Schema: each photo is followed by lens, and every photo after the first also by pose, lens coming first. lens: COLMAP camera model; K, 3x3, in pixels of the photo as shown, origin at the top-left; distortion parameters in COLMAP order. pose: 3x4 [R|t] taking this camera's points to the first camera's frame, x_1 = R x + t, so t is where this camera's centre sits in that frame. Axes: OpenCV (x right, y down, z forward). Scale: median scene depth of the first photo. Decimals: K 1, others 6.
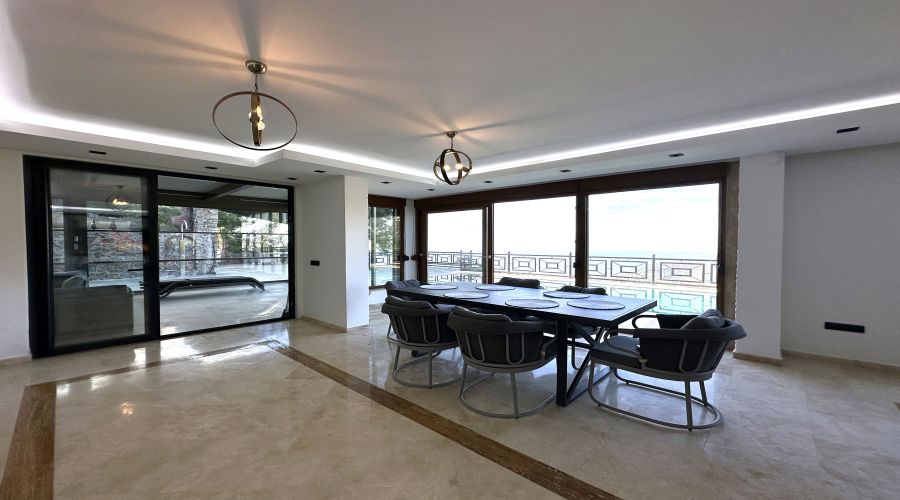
lens RADIAL K [[357.3, 0, 451.4], [0, 357.3, 267.1], [0, 0, 1]] dist [-0.003255, -0.000078]
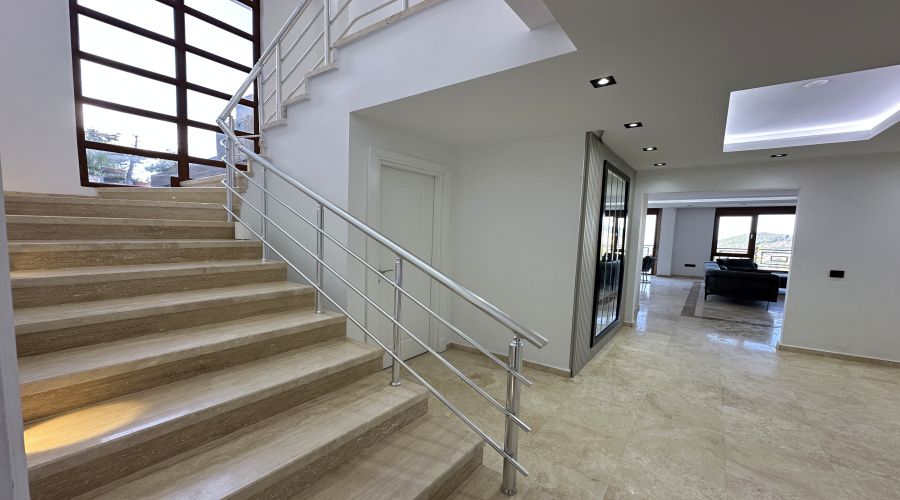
lens RADIAL K [[357.3, 0, 451.4], [0, 357.3, 267.1], [0, 0, 1]] dist [-0.003255, -0.000078]
pose [[0.992544, 0.026461, 0.118981, -1.273382], [-0.031992, 0.998483, 0.044822, 0.106765], [-0.117614, -0.048294, 0.991884, -1.760221]]
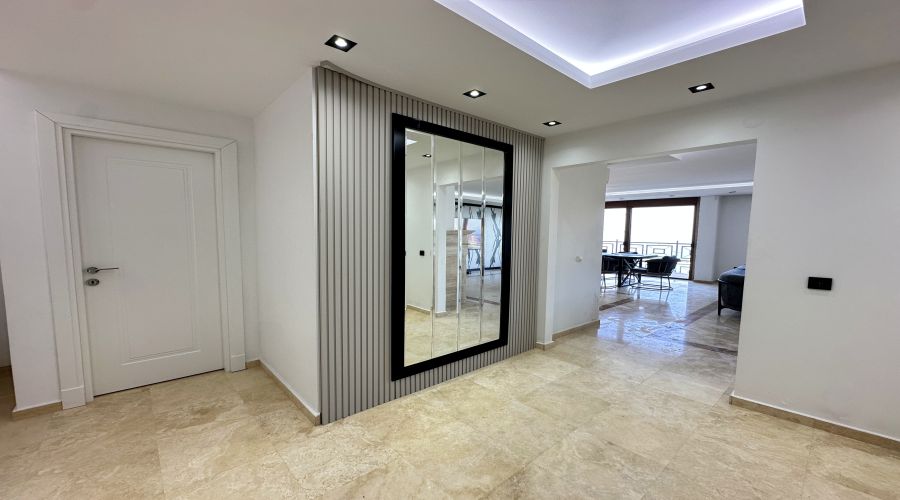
lens RADIAL K [[357.3, 0, 451.4], [0, 357.3, 267.1], [0, 0, 1]] dist [-0.003255, -0.000078]
pose [[0.995502, 0.035152, -0.087981, -0.608693], [-0.031156, 0.998437, 0.046389, 0.101799], [0.089474, -0.043439, 0.995041, -1.516813]]
